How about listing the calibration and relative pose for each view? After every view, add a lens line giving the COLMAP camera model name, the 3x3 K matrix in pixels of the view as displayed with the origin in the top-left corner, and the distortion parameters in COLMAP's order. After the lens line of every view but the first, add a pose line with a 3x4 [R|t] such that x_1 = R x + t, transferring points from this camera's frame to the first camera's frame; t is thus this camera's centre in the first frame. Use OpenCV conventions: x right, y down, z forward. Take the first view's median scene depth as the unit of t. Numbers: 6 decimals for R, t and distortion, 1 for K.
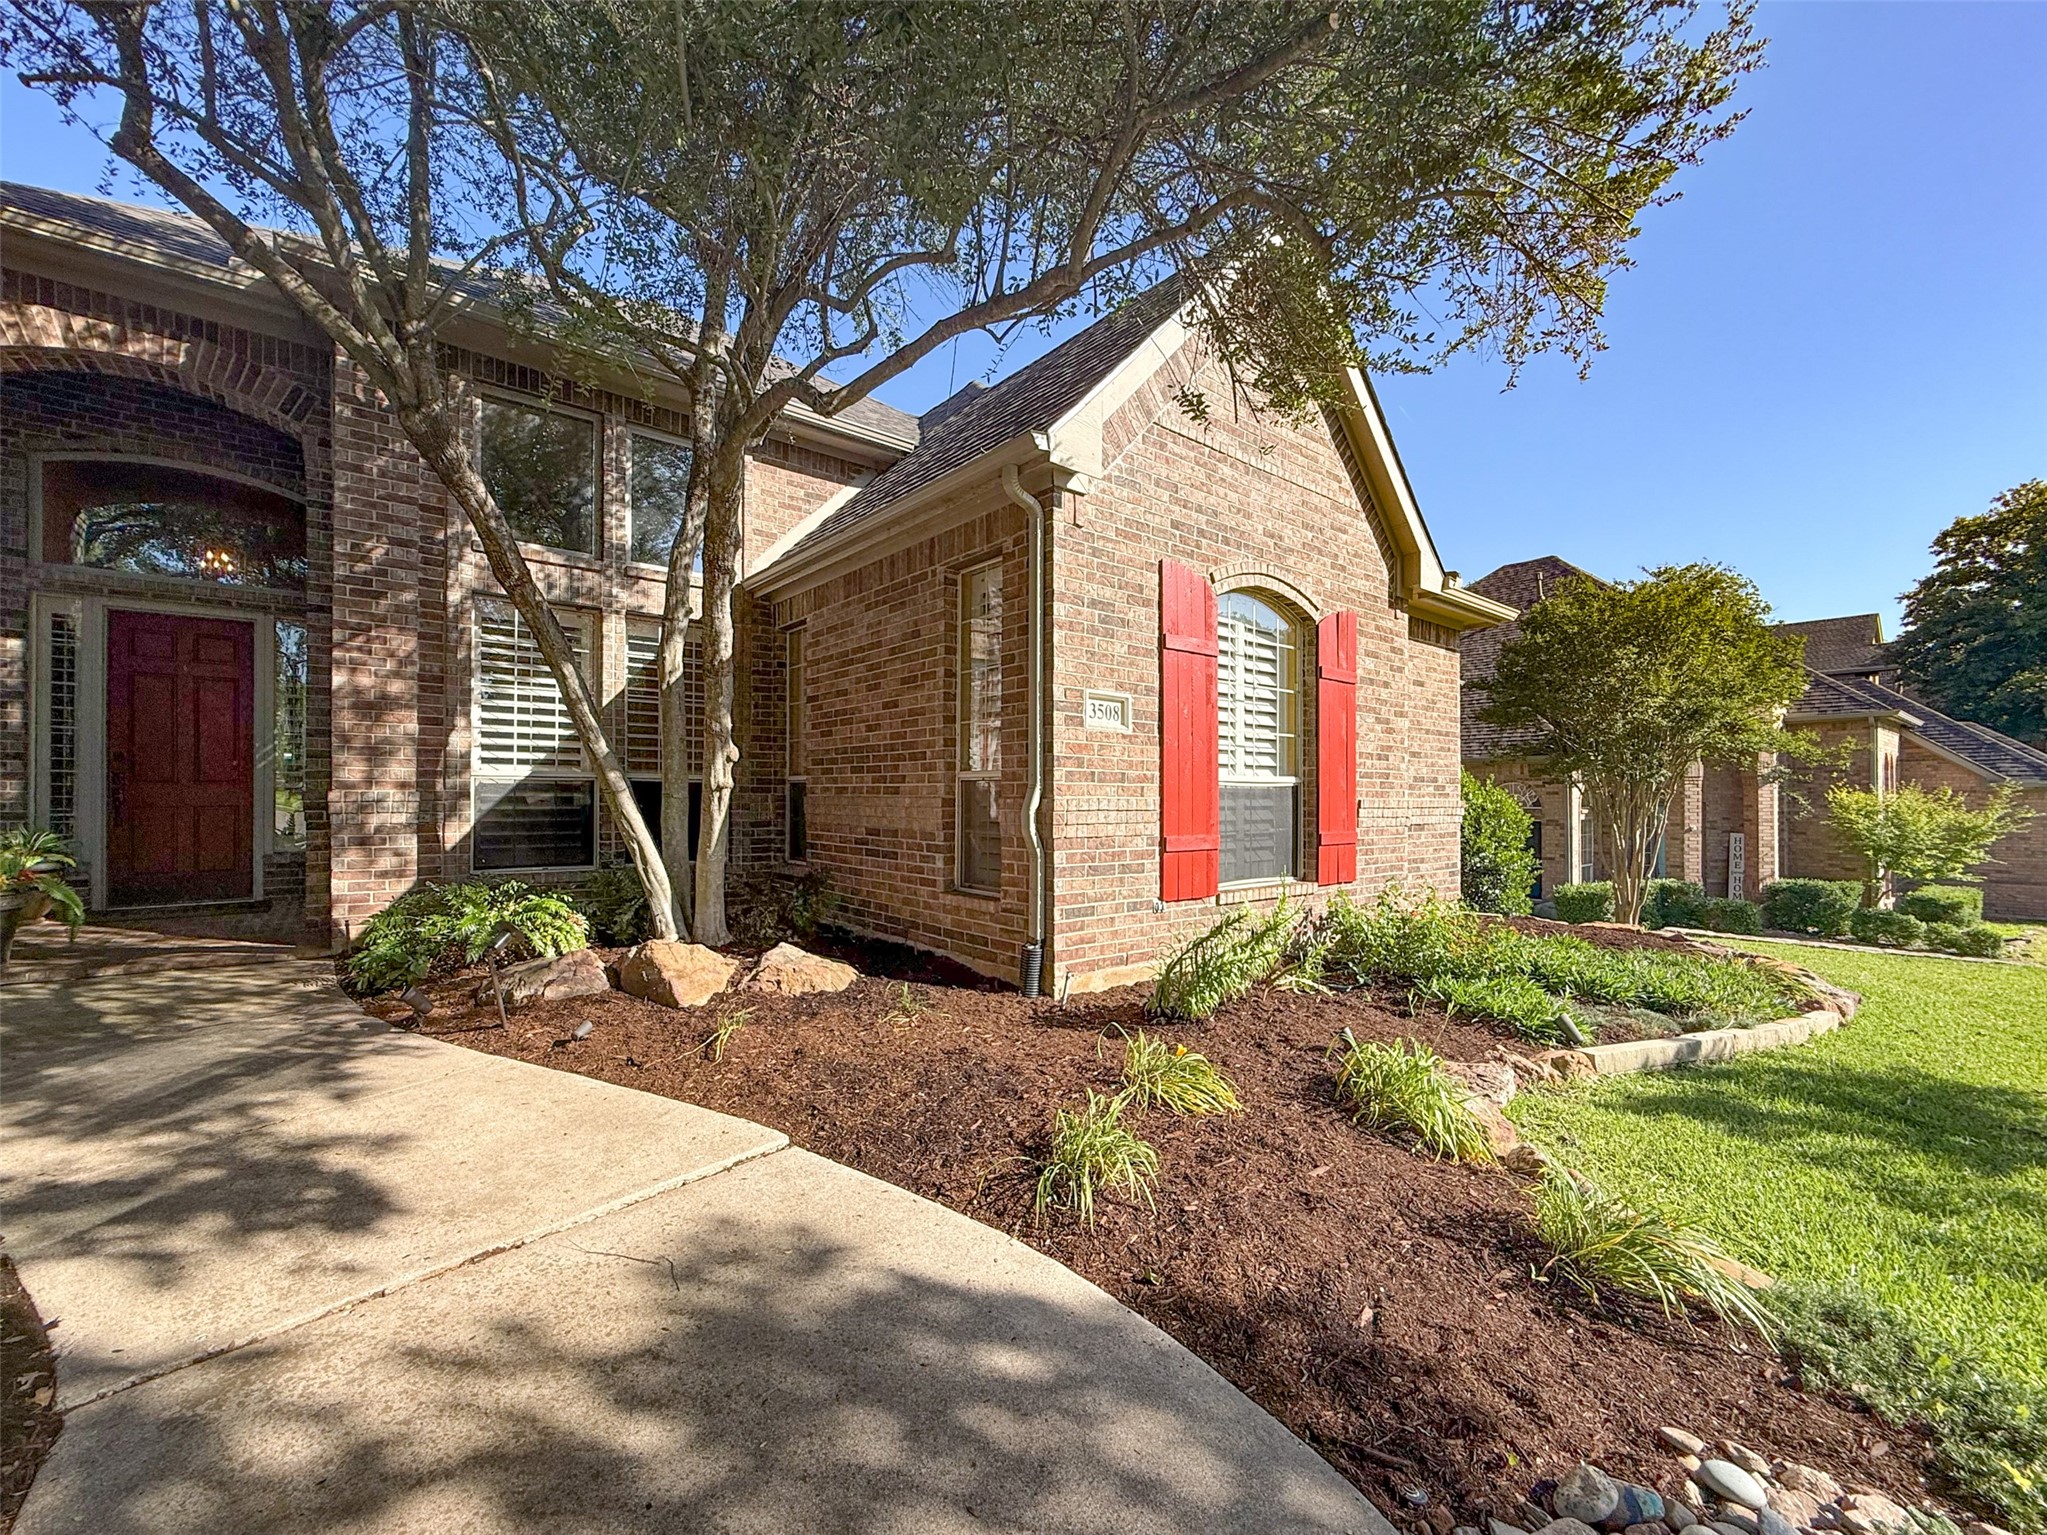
lens RADIAL K [[845.1, 0, 1014.7], [0, 845.1, 781.2], [0, 0, 1]] dist [-0.003409, -0.001300]
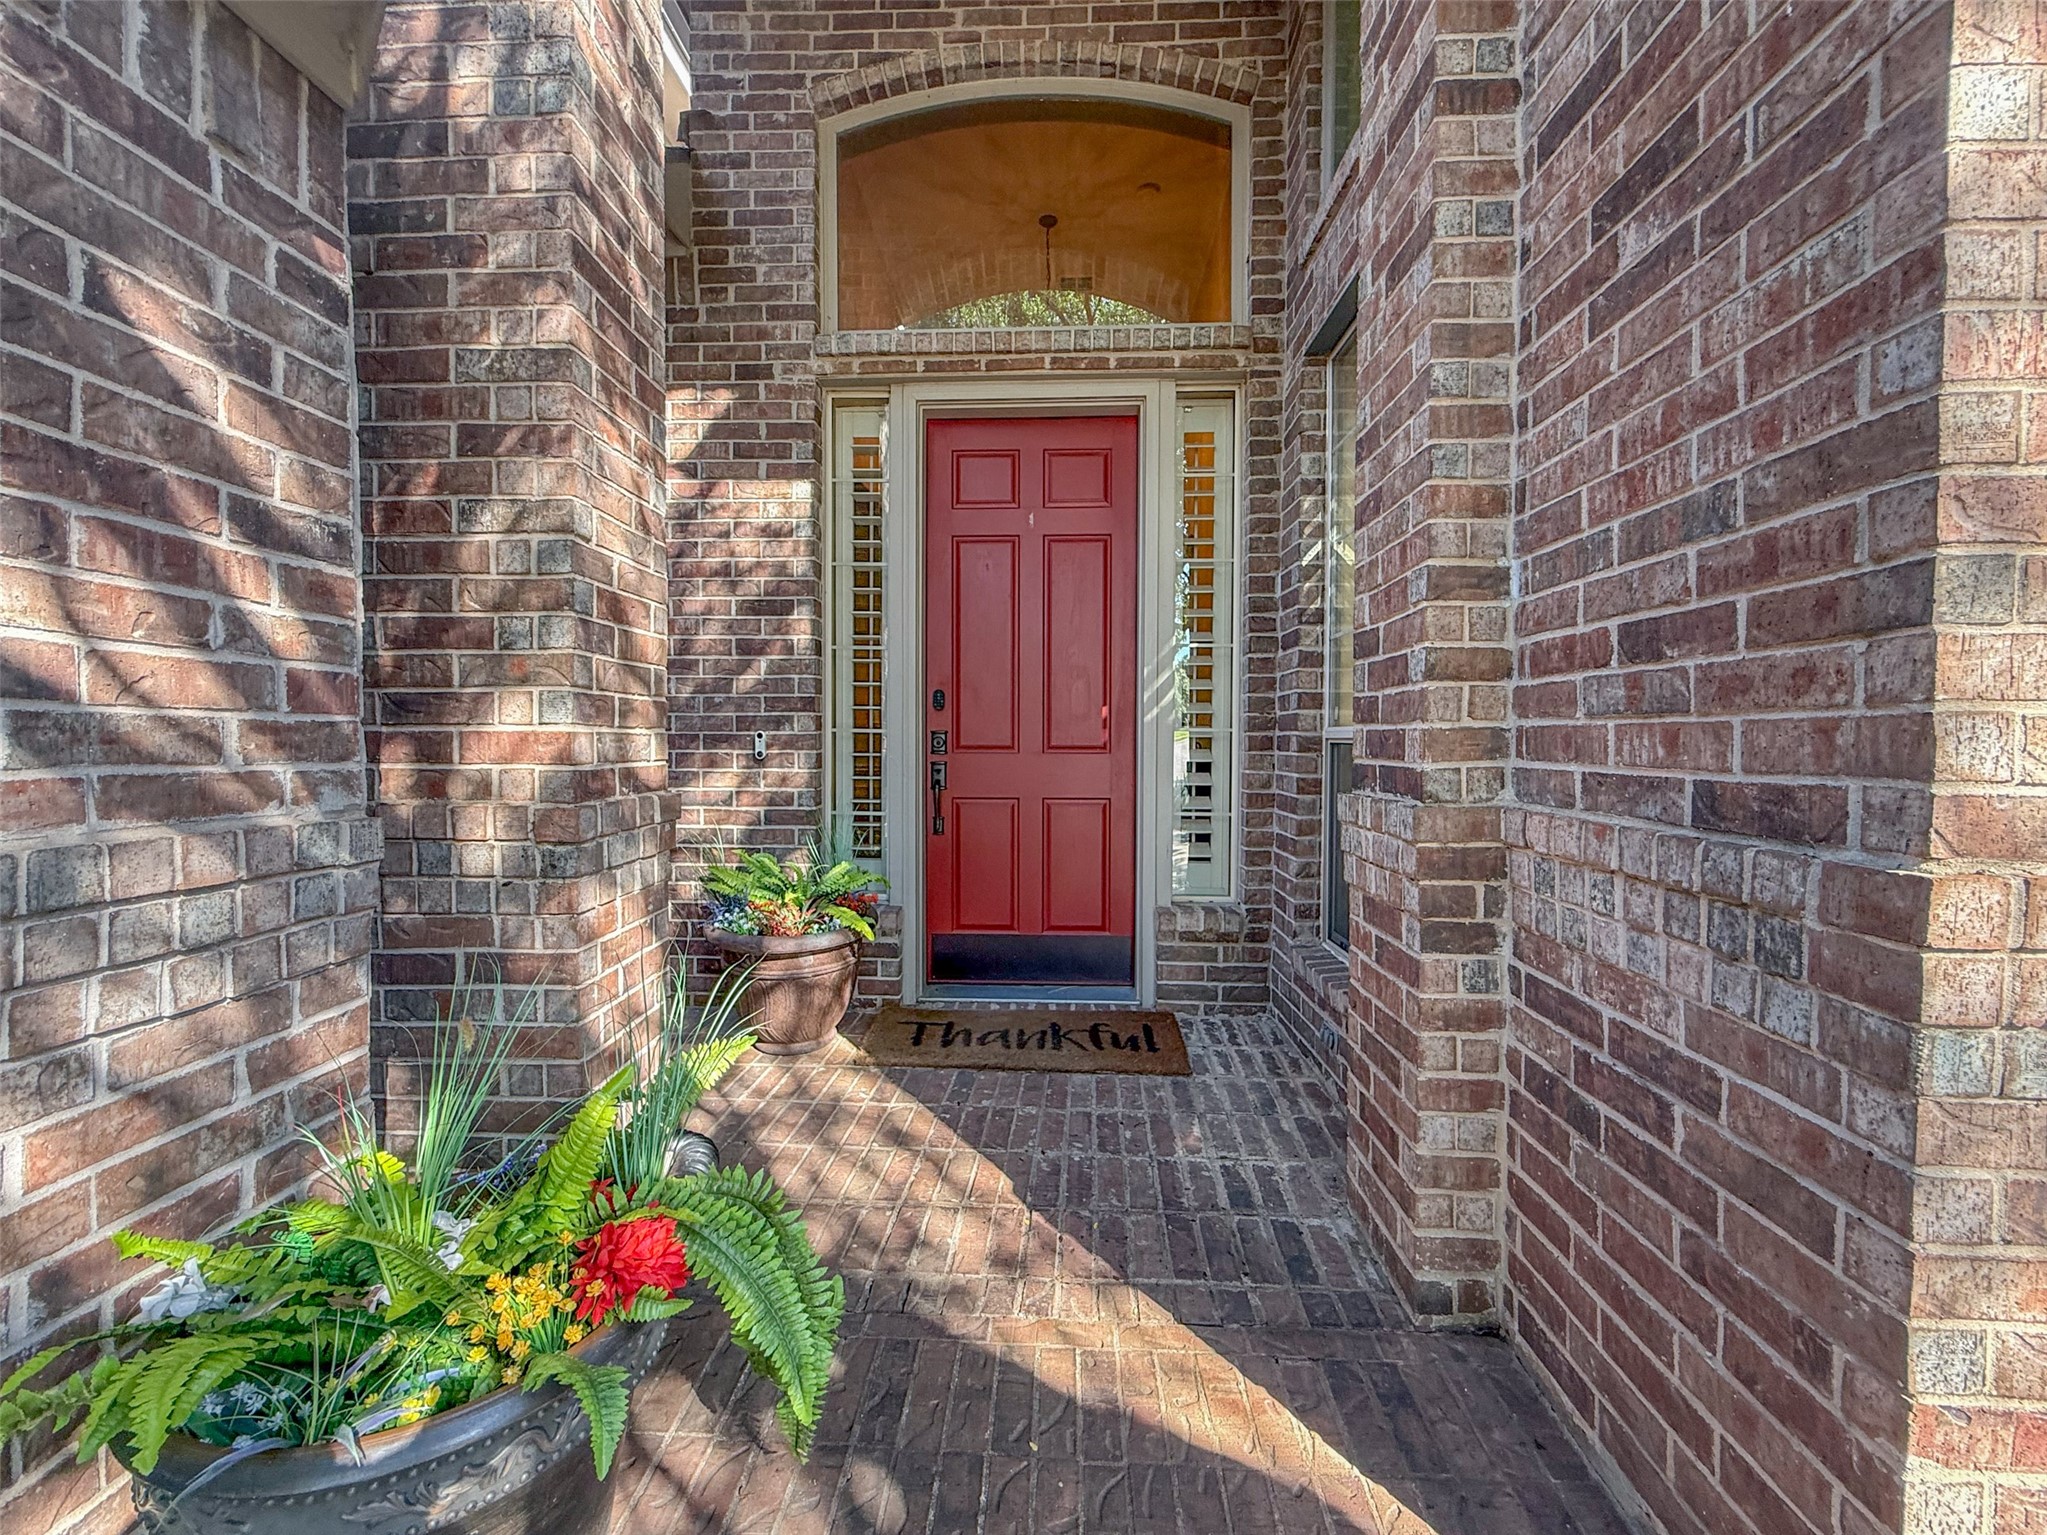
lens RADIAL K [[845.1, 0, 1025.8], [0, 845.1, 762.6], [0, 0, 1]] dist [-0.003409, -0.001300]
pose [[0.739274, 0.016248, -0.673209, -0.727715], [-0.000856, 0.999731, 0.023189, -0.006673], [0.673404, -0.016567, 0.739089, 0.697646]]
